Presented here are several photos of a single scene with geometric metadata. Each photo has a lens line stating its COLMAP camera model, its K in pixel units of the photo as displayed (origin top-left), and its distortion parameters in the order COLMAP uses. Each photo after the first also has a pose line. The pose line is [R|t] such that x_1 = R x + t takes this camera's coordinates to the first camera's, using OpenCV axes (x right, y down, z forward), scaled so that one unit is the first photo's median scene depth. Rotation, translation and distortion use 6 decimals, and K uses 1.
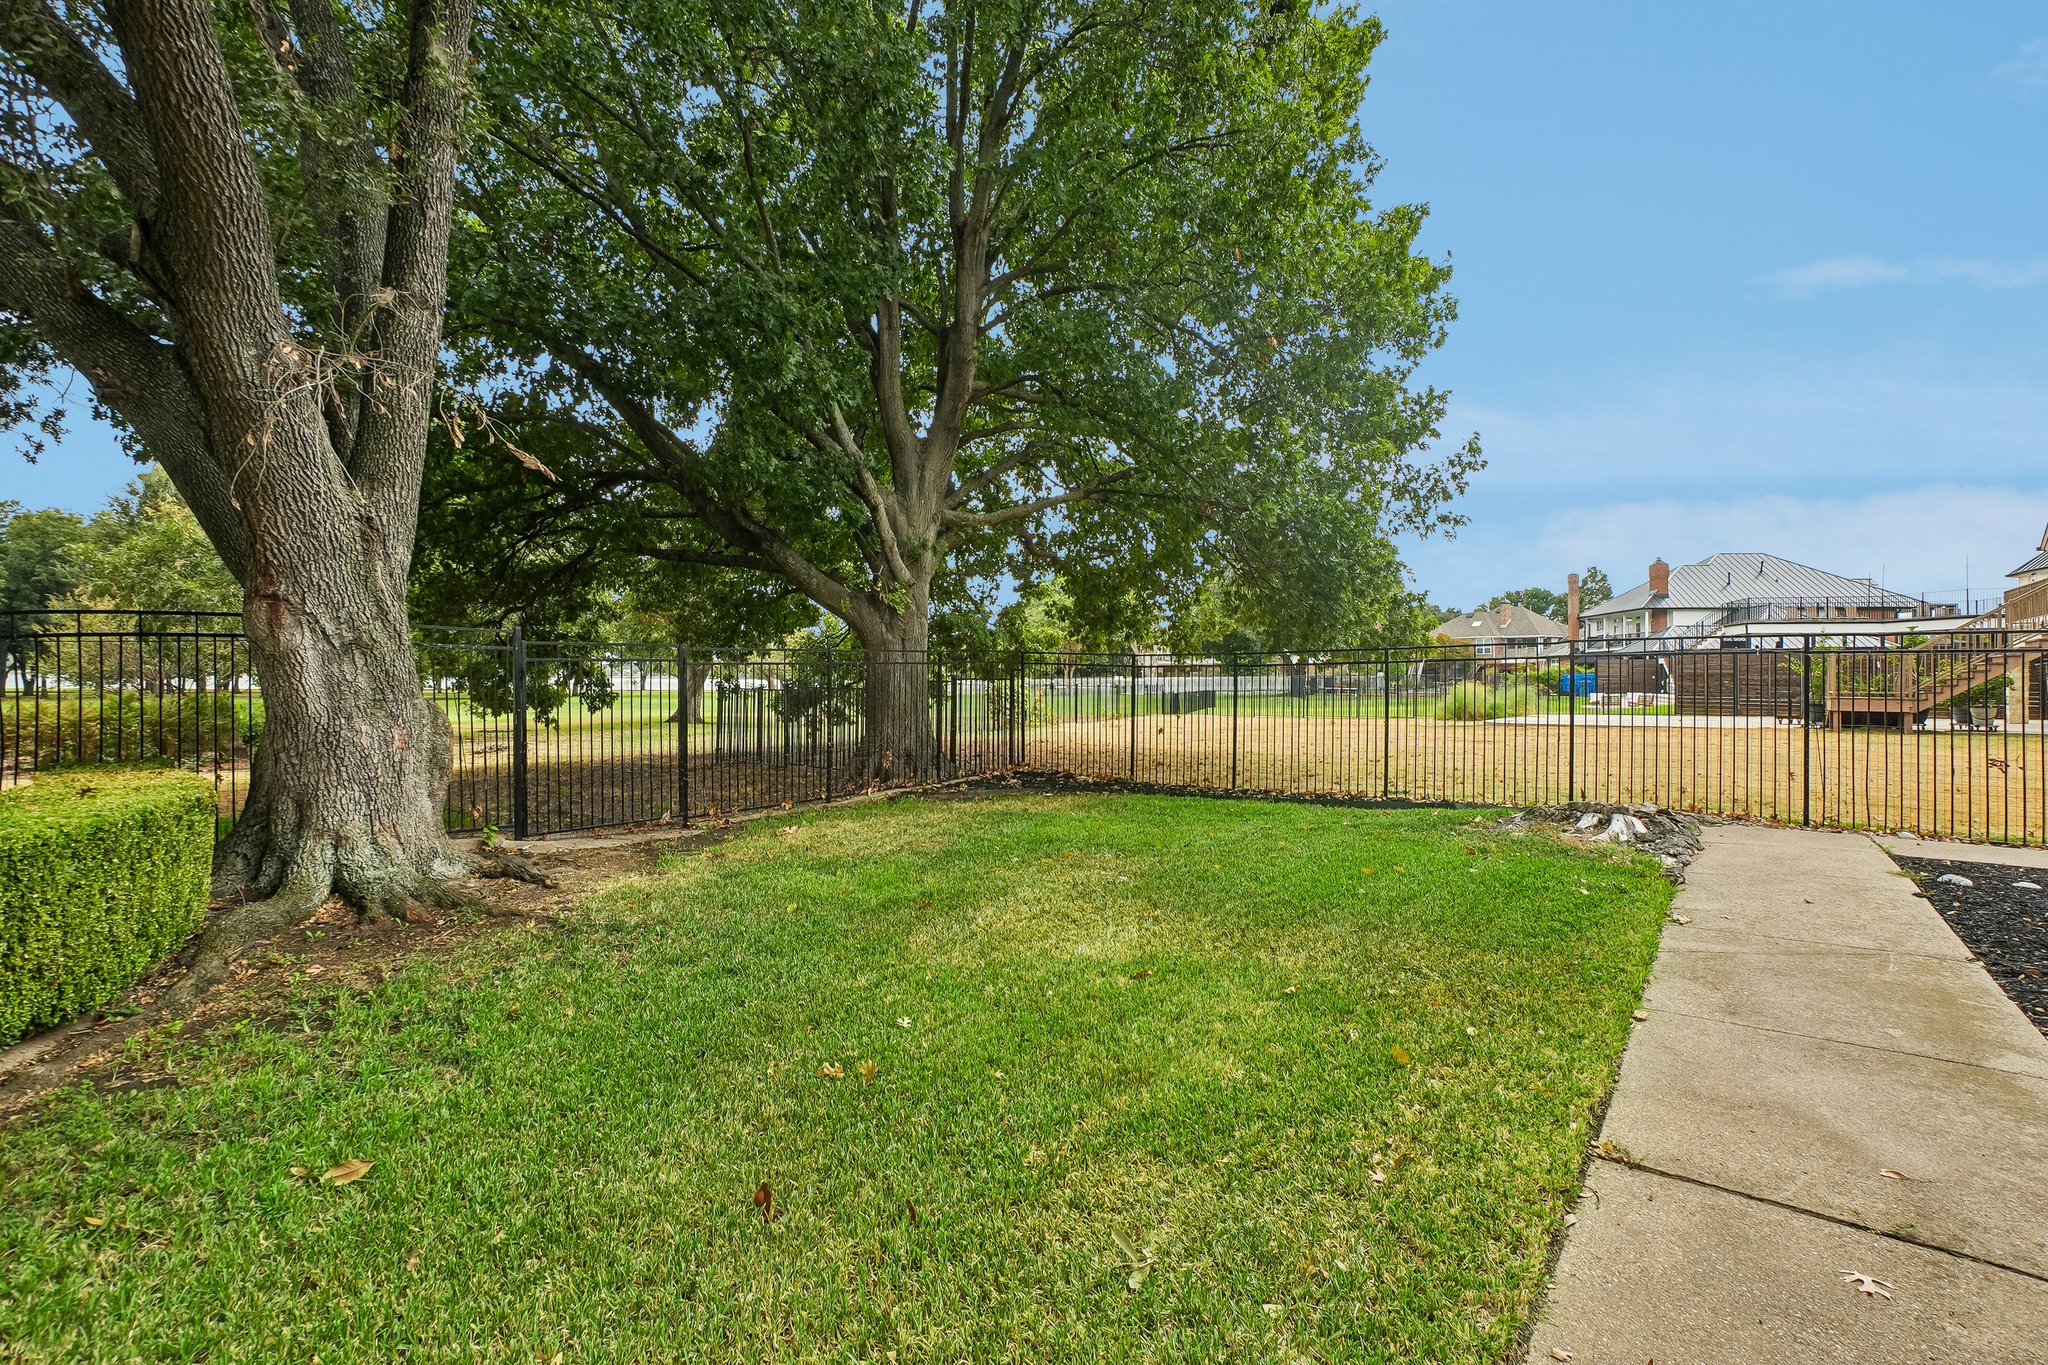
lens RADIAL K [[896.3, 0, 1022.1], [0, 896.3, 682.2], [0, 0, 1]] dist [-0.000483, -0.000058]
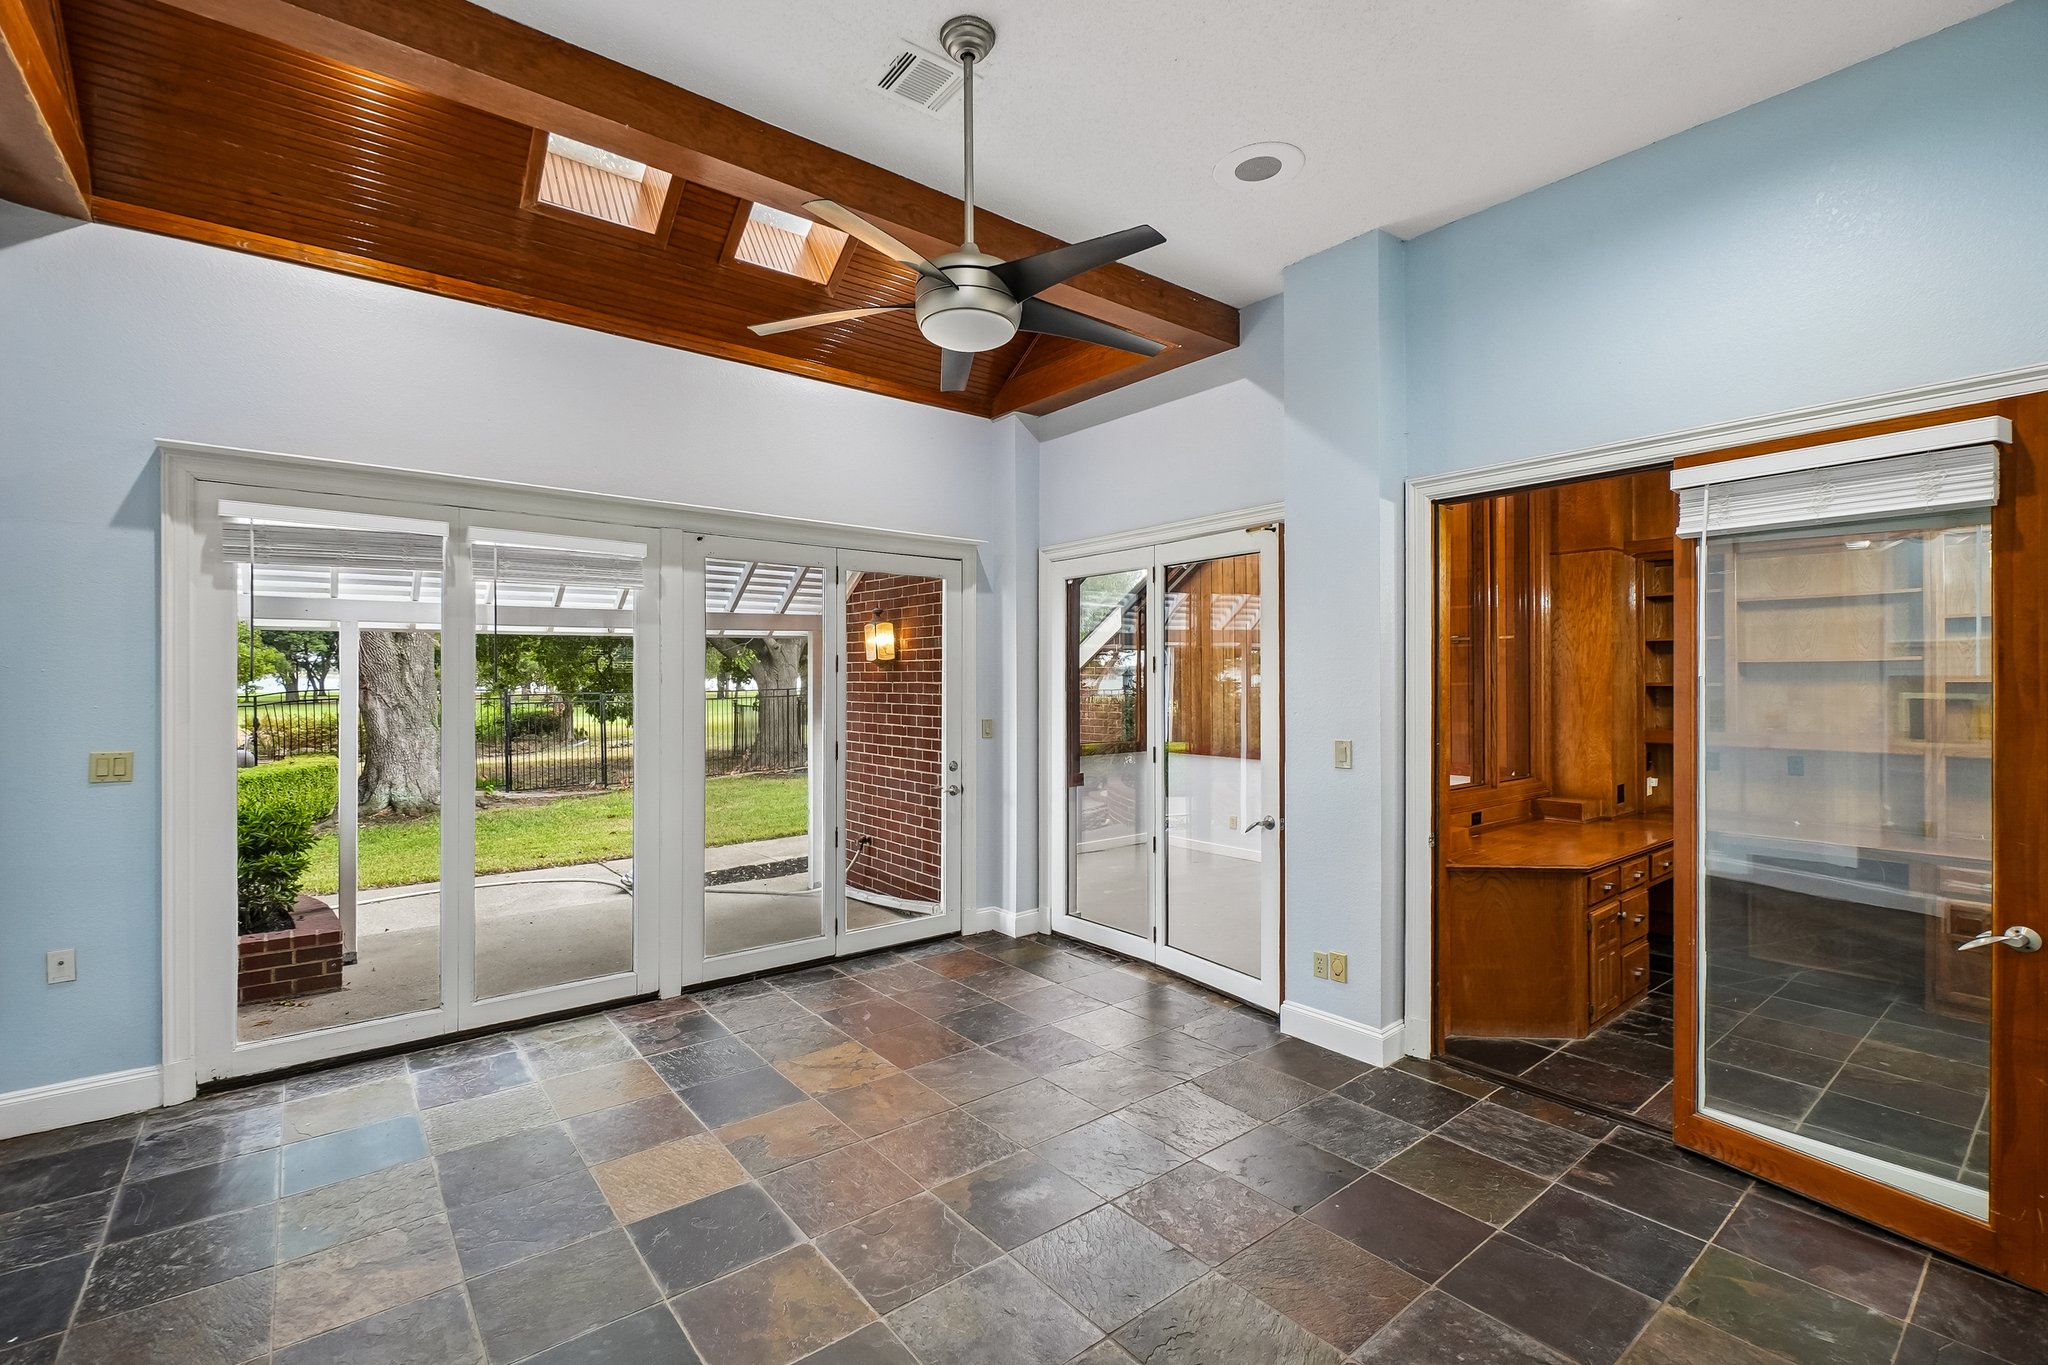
lens RADIAL K [[896.3, 0, 1026.3], [0, 896.3, 680.4], [0, 0, 1]] dist [-0.000483, -0.000058]
pose [[0.974118, -0.012197, -0.225709, 1.499350], [0.013356, 0.999904, 0.003608, -0.098417], [0.225644, -0.006529, 0.974188, -1.013178]]
